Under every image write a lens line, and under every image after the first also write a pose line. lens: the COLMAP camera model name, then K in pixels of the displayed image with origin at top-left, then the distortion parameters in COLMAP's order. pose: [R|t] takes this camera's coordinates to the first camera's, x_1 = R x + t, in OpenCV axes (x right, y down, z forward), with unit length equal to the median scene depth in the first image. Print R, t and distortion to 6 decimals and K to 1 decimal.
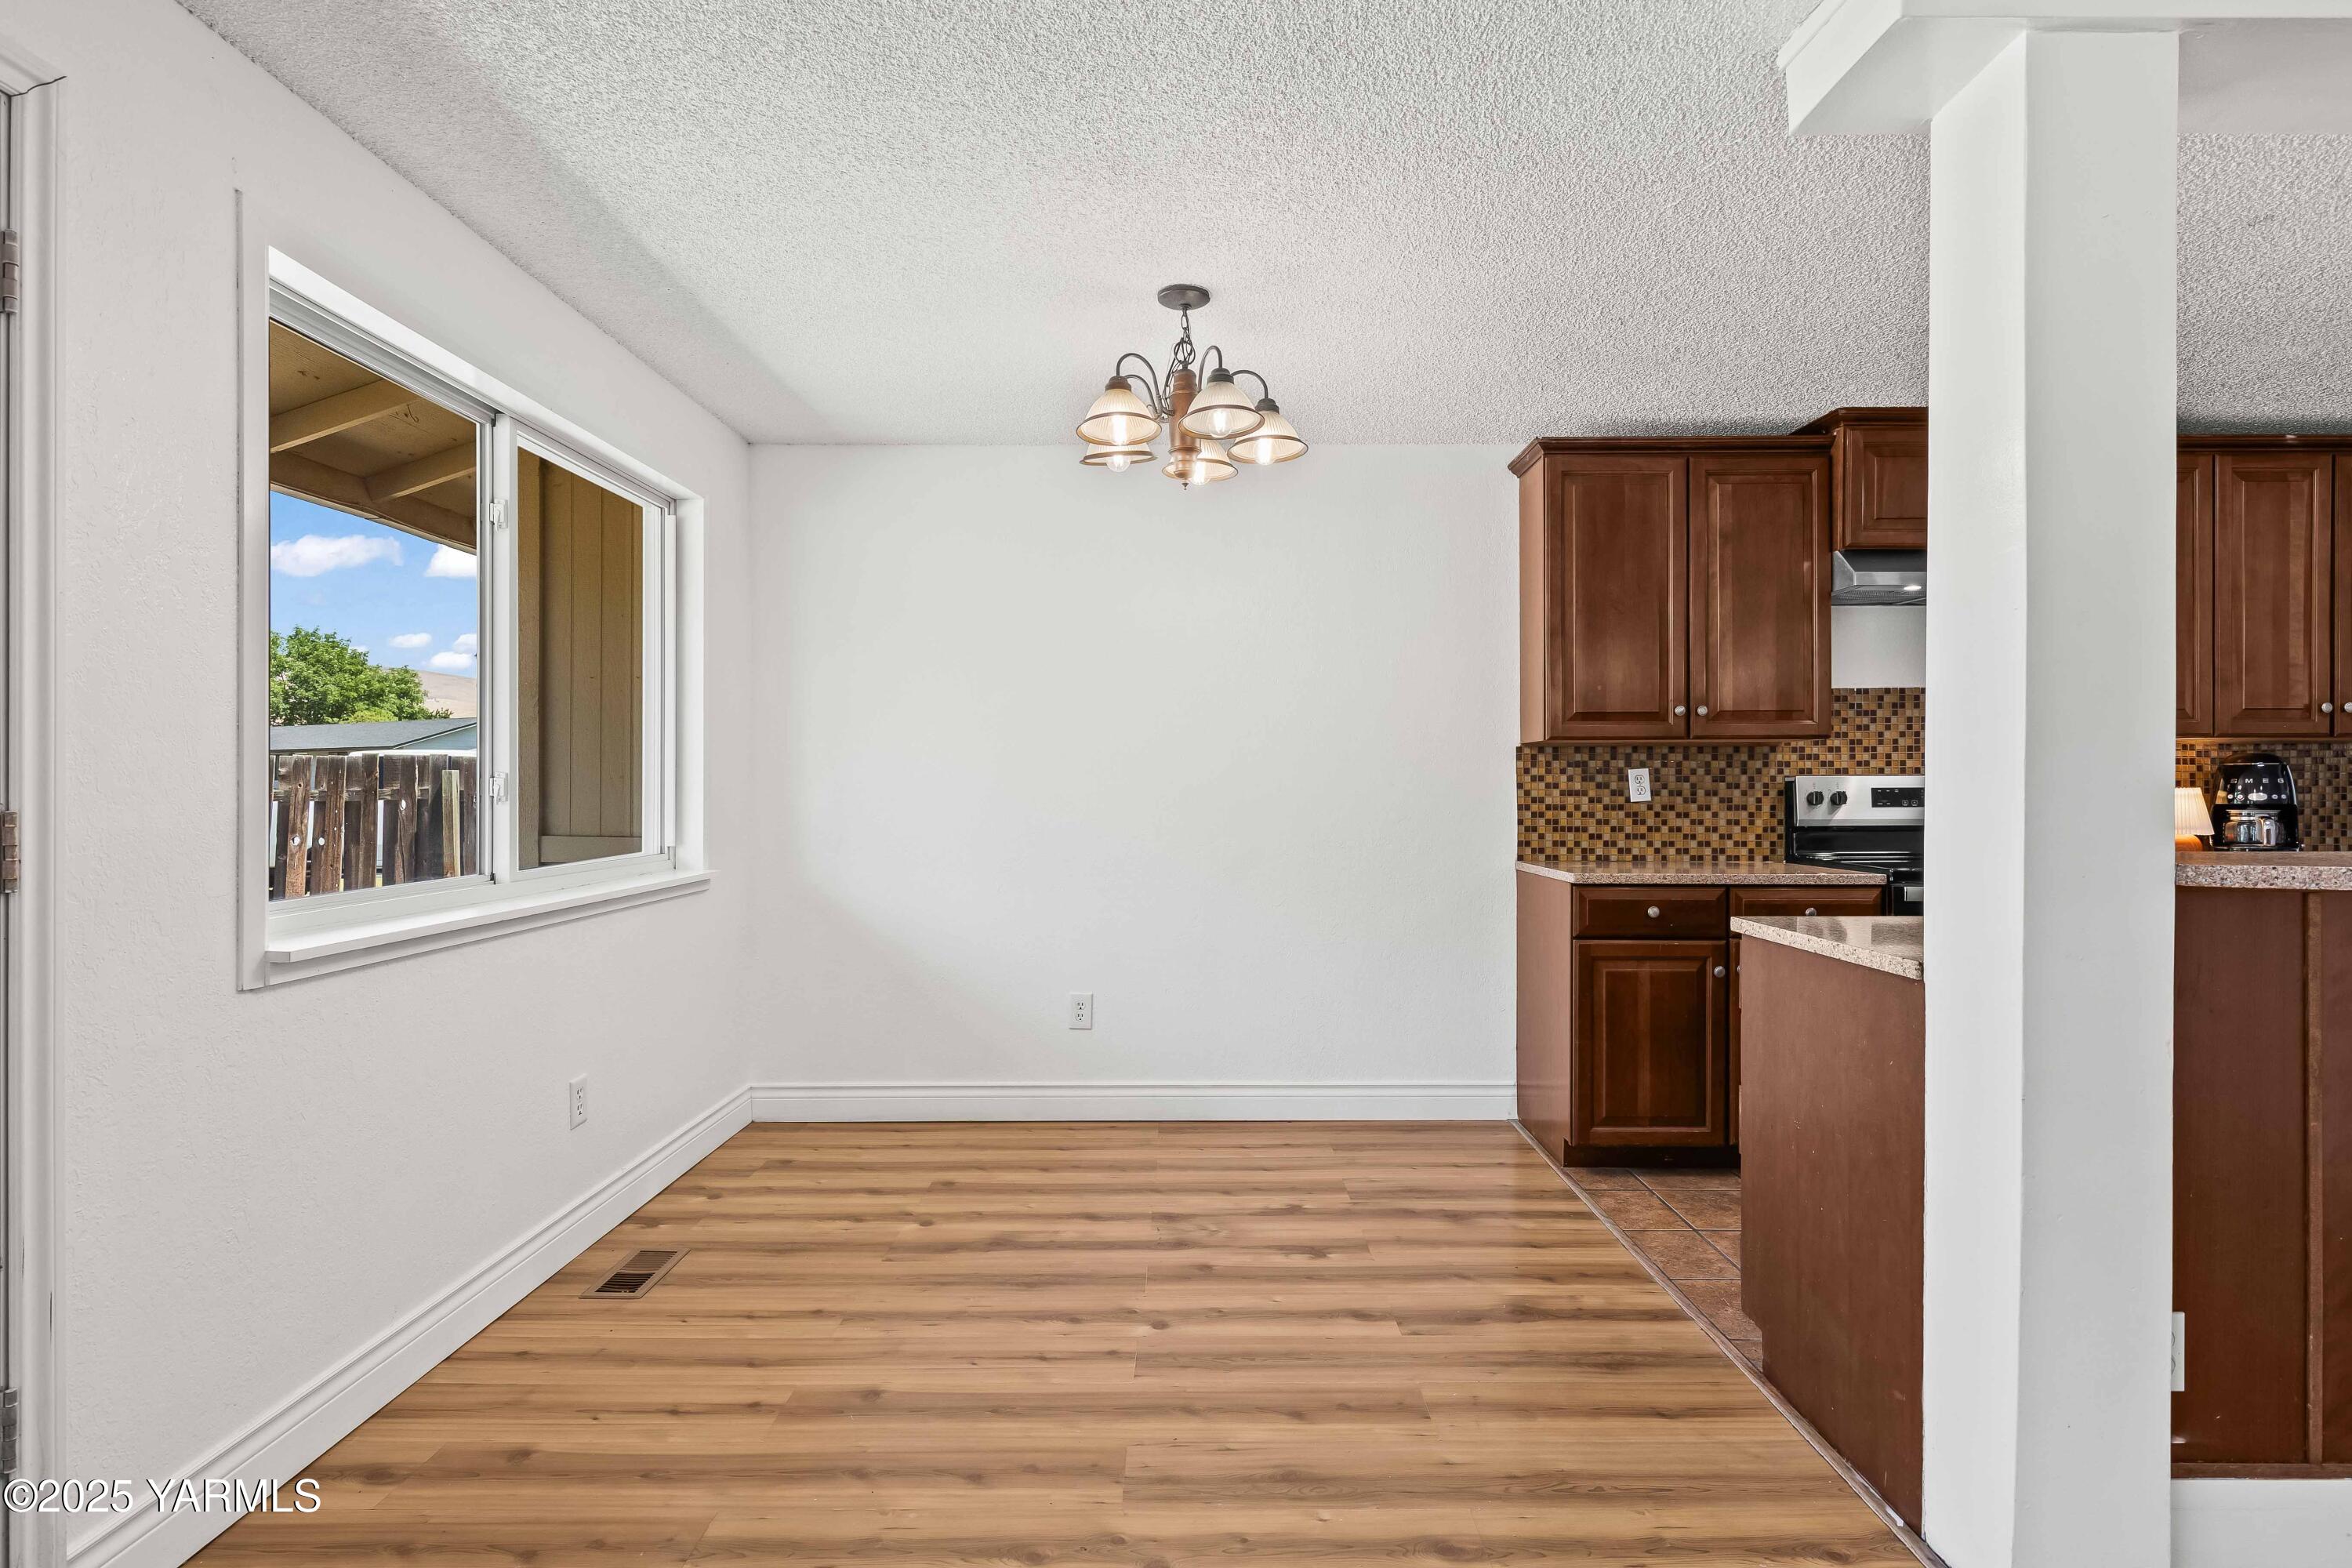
lens RADIAL K [[1201.0, 0, 1185.9], [0, 1201.0, 788.3], [0, 0, 1]] dist [0.000769, -0.002092]
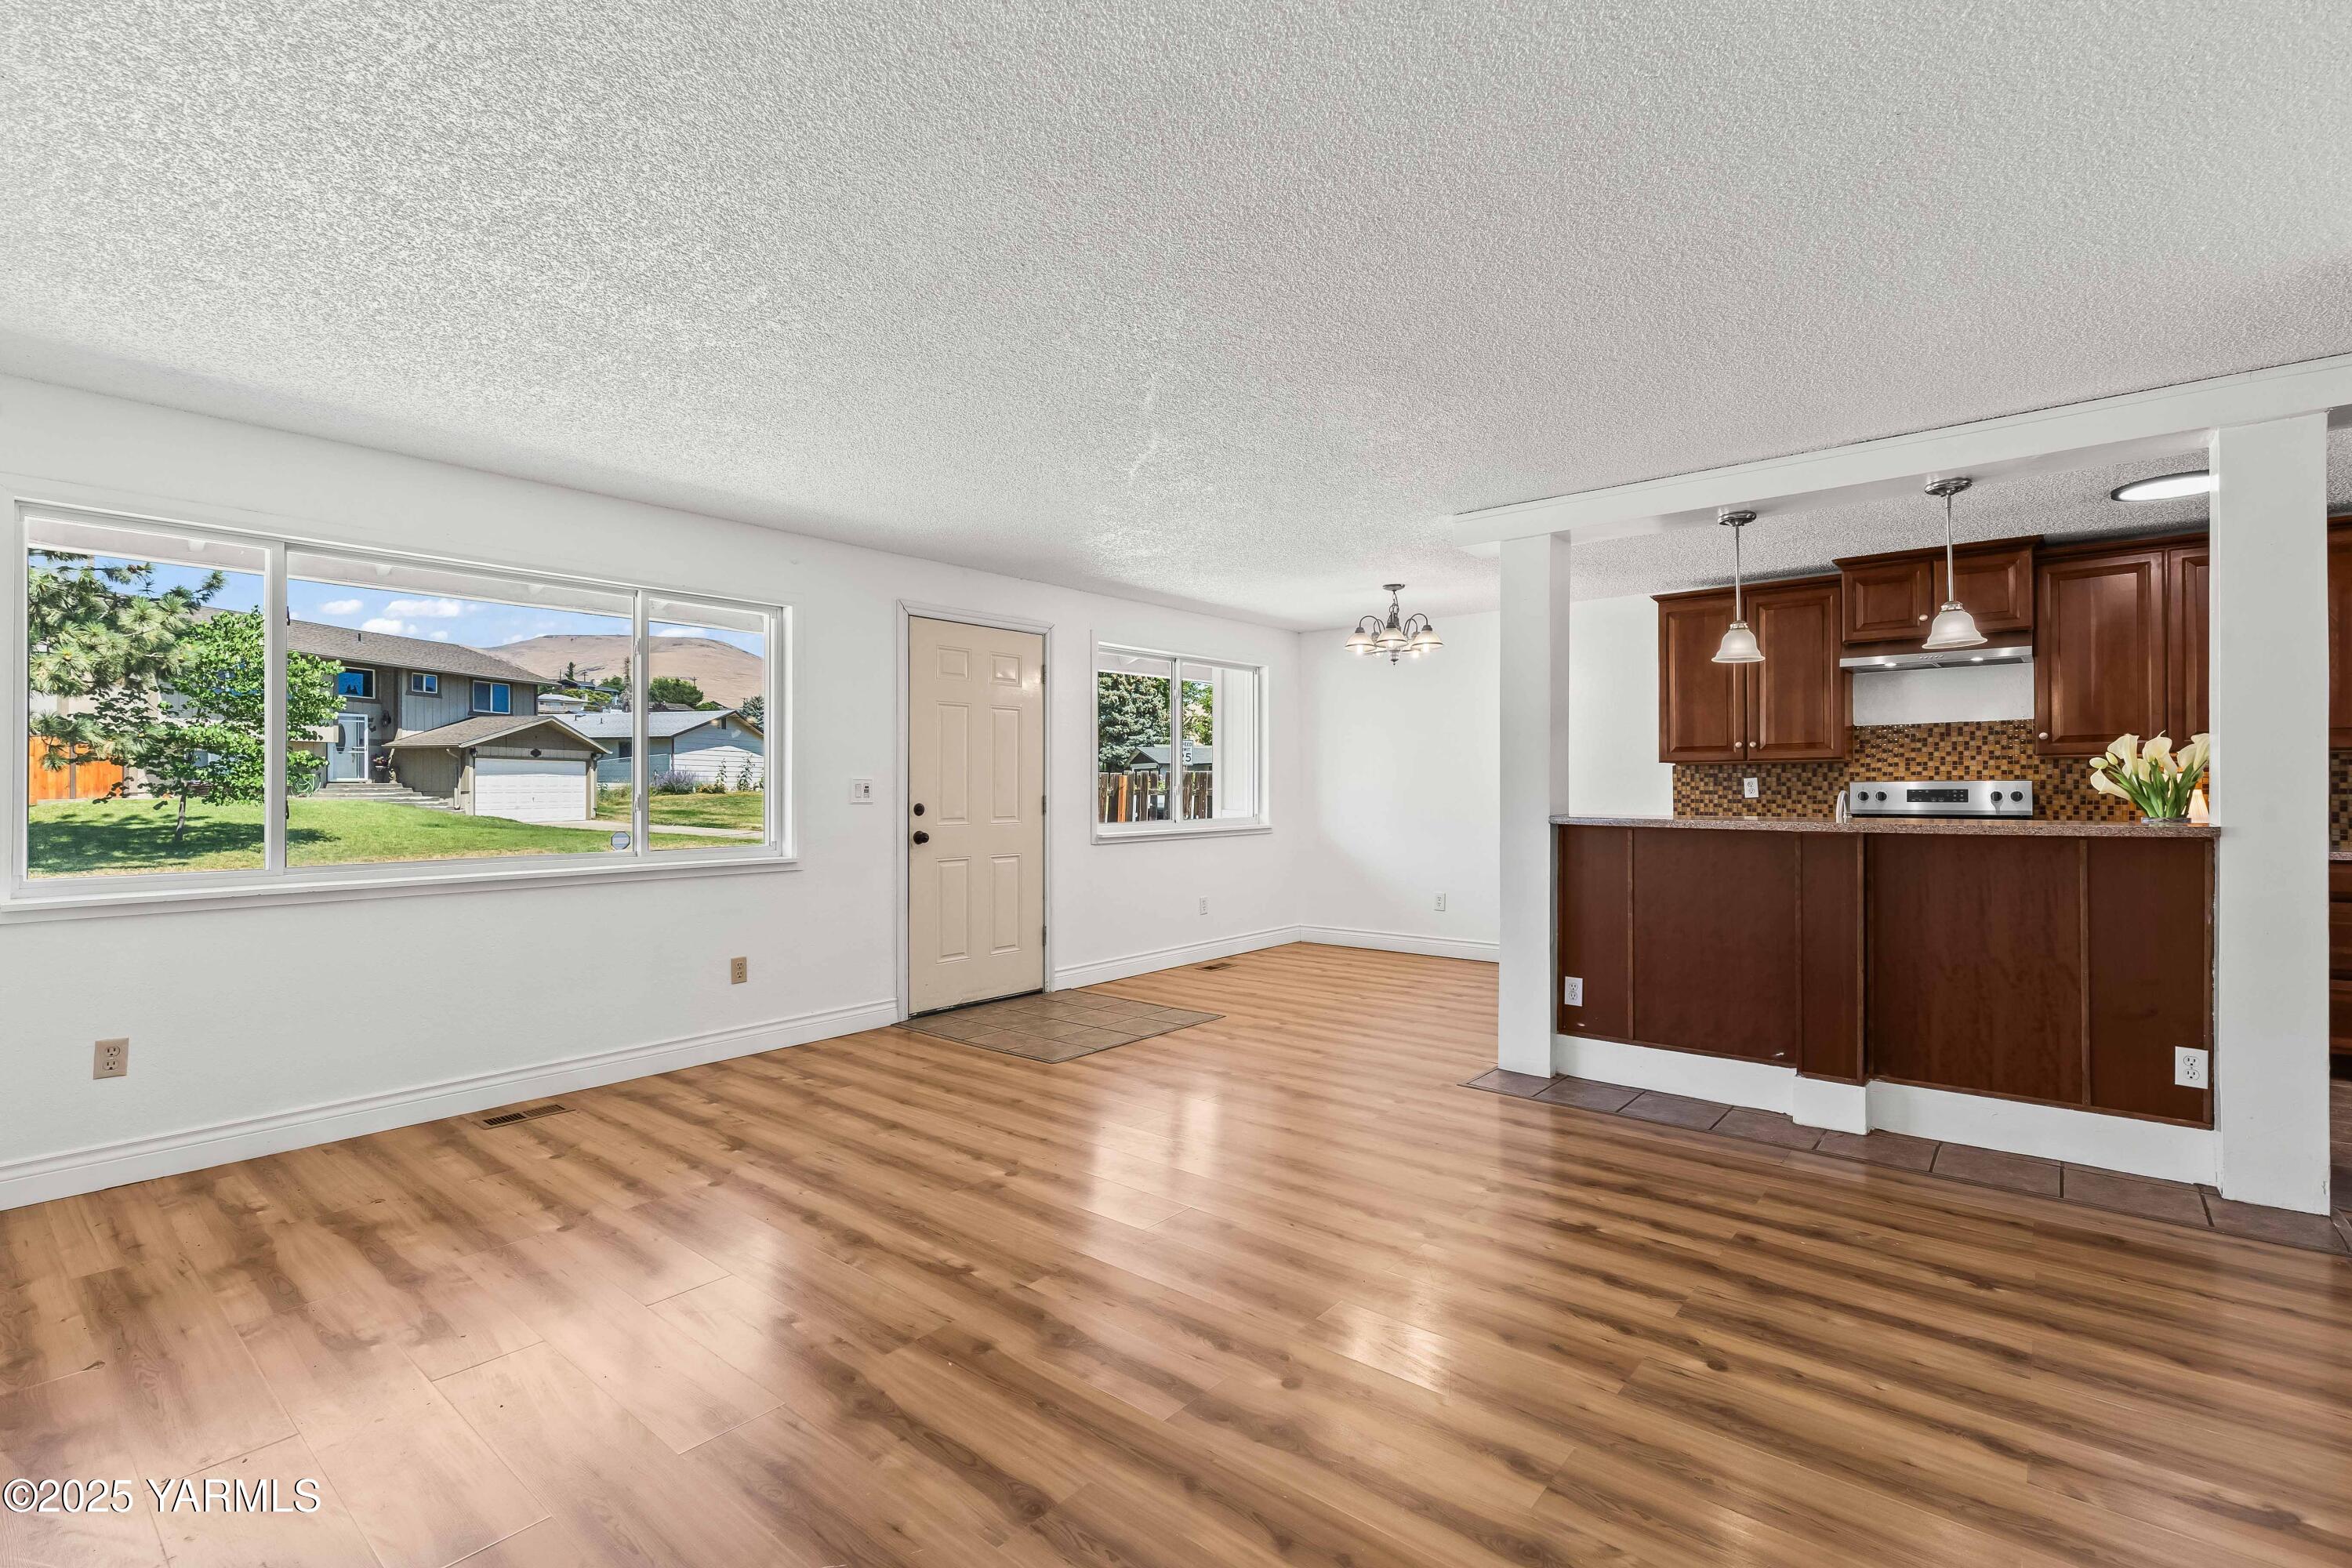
lens RADIAL K [[1061.0, 0, 1177.4], [0, 1061.0, 781.6], [0, 0, 1]] dist [0.005955, -0.000731]
pose [[0.767498, -0.004553, -0.641036, 0.765026], [0.000825, 0.999981, -0.006115, -0.003090], [0.641051, 0.004165, 0.767487, -0.681094]]
